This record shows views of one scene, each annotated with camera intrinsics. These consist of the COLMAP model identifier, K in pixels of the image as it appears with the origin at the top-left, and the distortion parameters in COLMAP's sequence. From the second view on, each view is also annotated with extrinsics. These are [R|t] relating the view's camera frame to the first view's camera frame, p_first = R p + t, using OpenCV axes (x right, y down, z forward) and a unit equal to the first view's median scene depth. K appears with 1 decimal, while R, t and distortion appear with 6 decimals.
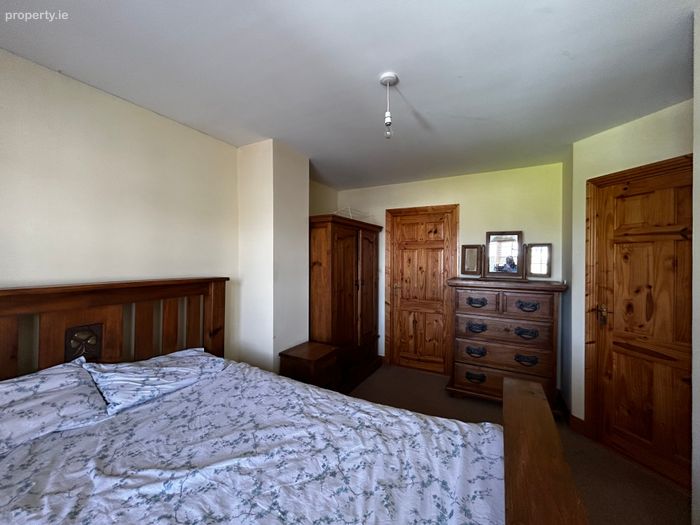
lens RADIAL K [[280.9, 0, 350.9], [0, 280.9, 260.6], [0, 0, 1]] dist [-0.004181, -0.000017]
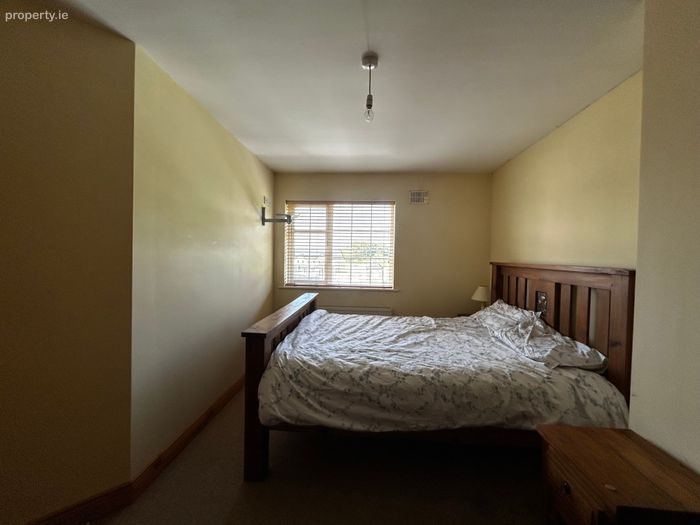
lens RADIAL K [[280.9, 0, 349.6], [0, 280.9, 261.6], [0, 0, 1]] dist [-0.004181, -0.000017]
pose [[-0.912950, -0.004464, -0.408047, 0.644552], [-0.012100, 0.999797, 0.016135, 0.058959], [0.407892, 0.019668, -0.912818, 2.032932]]
